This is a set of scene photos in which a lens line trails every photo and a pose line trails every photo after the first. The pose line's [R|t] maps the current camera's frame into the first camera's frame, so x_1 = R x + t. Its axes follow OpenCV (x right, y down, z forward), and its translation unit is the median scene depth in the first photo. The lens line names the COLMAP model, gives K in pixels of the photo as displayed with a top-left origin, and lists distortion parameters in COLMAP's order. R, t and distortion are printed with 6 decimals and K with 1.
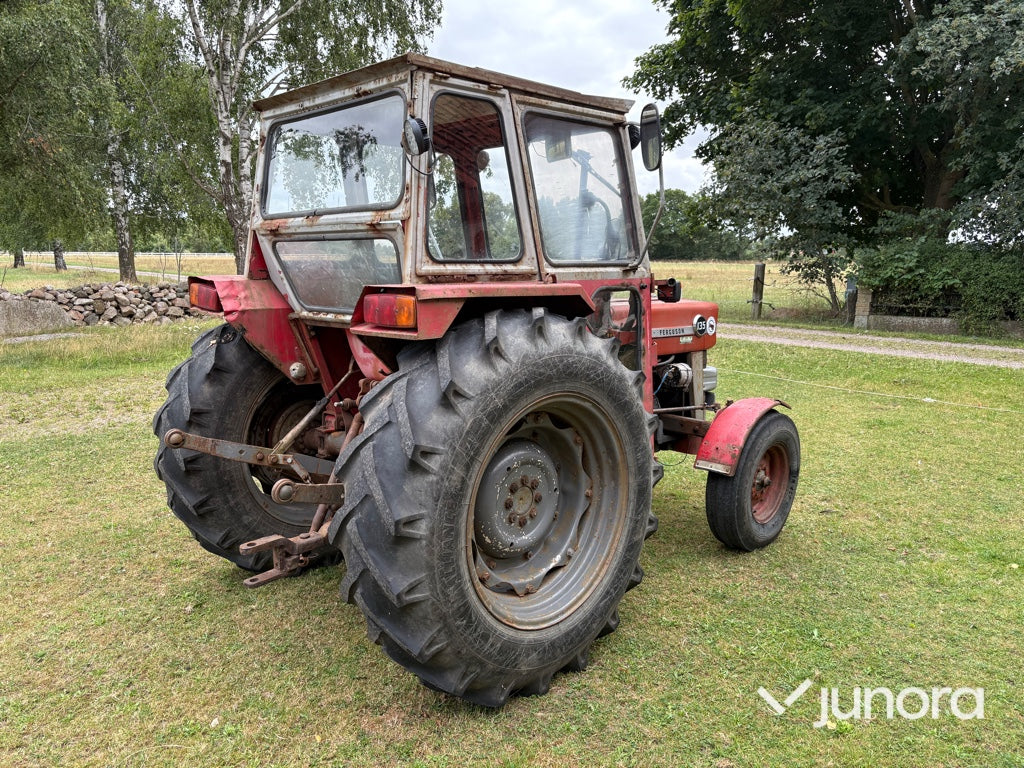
lens RADIAL K [[773.3, 0, 512.0], [0, 773.3, 384.0], [0, 0, 1]] dist [0.098084, -0.136462]
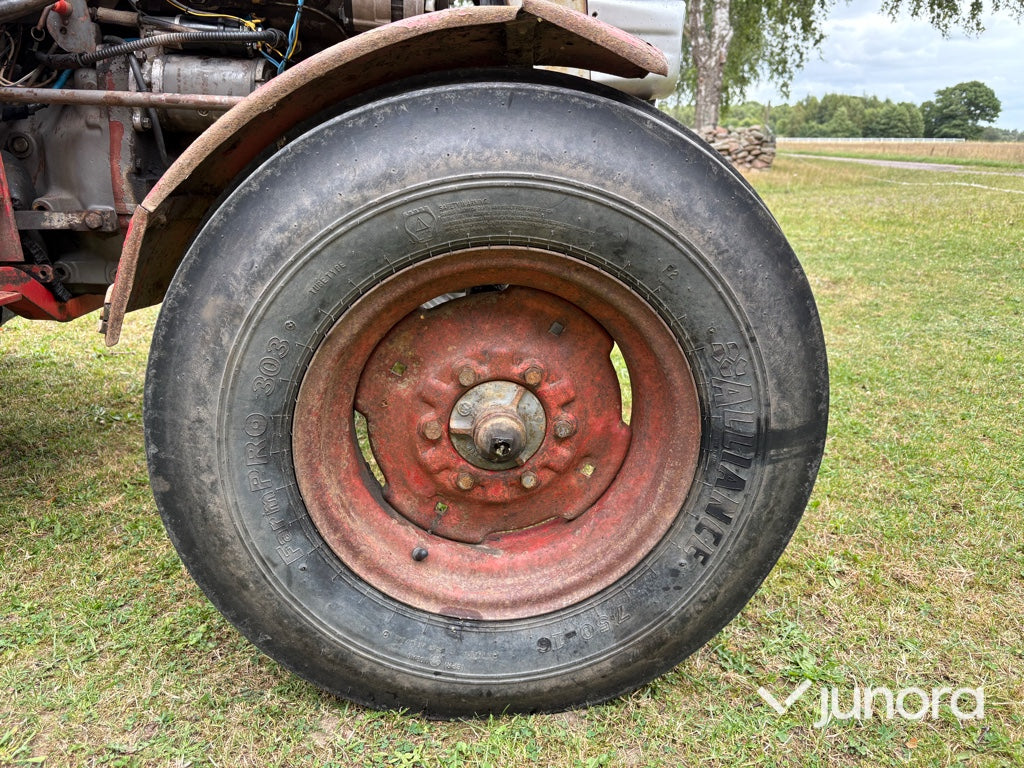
lens RADIAL K [[781.5, 0, 510.2], [0, 781.5, 373.3], [0, 0, 1]] dist [0.021212, -0.001804]
pose [[0.748884, 0.188391, -0.635360, 0.663249], [-0.111290, 0.980878, 0.159667, 0.107257], [0.653290, -0.048863, 0.755529, 1.222992]]
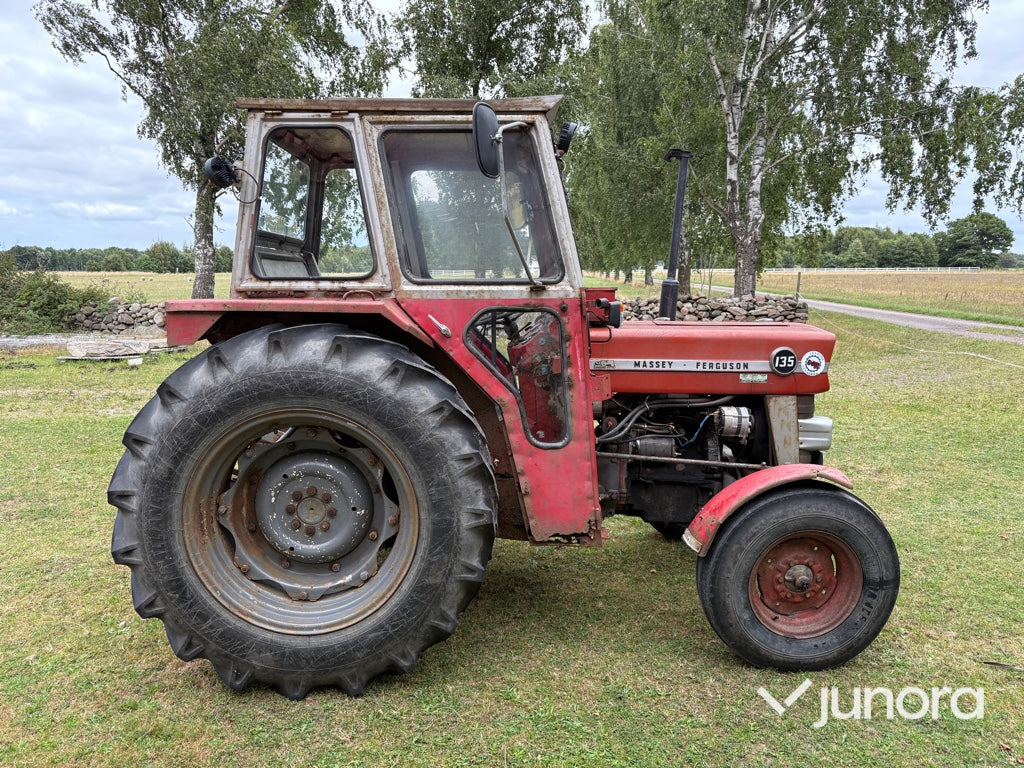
lens RADIAL K [[775.7, 0, 508.4], [0, 775.7, 386.0], [0, 0, 1]] dist [0.029606, -0.001638]
pose [[0.727477, 0.093551, -0.679725, 0.870899], [-0.104058, 0.994245, 0.025471, -0.065735], [0.678196, 0.052201, 0.733025, 0.400756]]
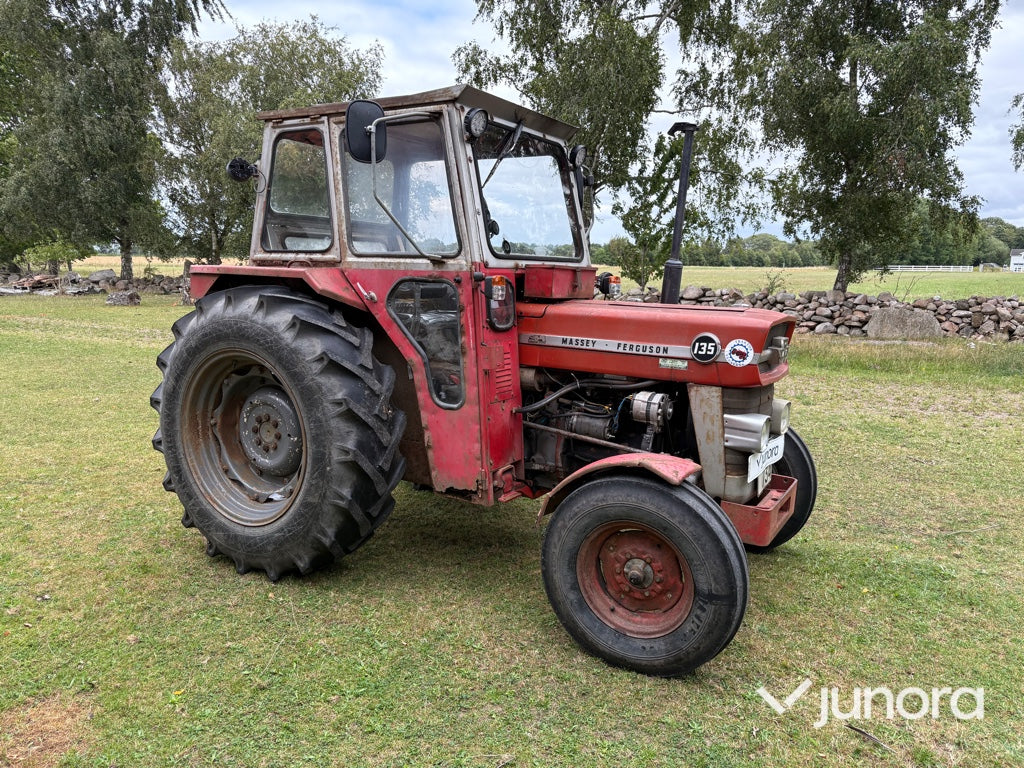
lens RADIAL K [[773.1, 0, 512.0], [0, 773.1, 384.0], [0, 0, 1]] dist [0.051581, -0.060144]
pose [[0.253974, 0.147663, -0.955873, 1.336073], [-0.167970, 0.979994, 0.106760, -0.137108], [0.952514, 0.133444, 0.273696, 0.999190]]
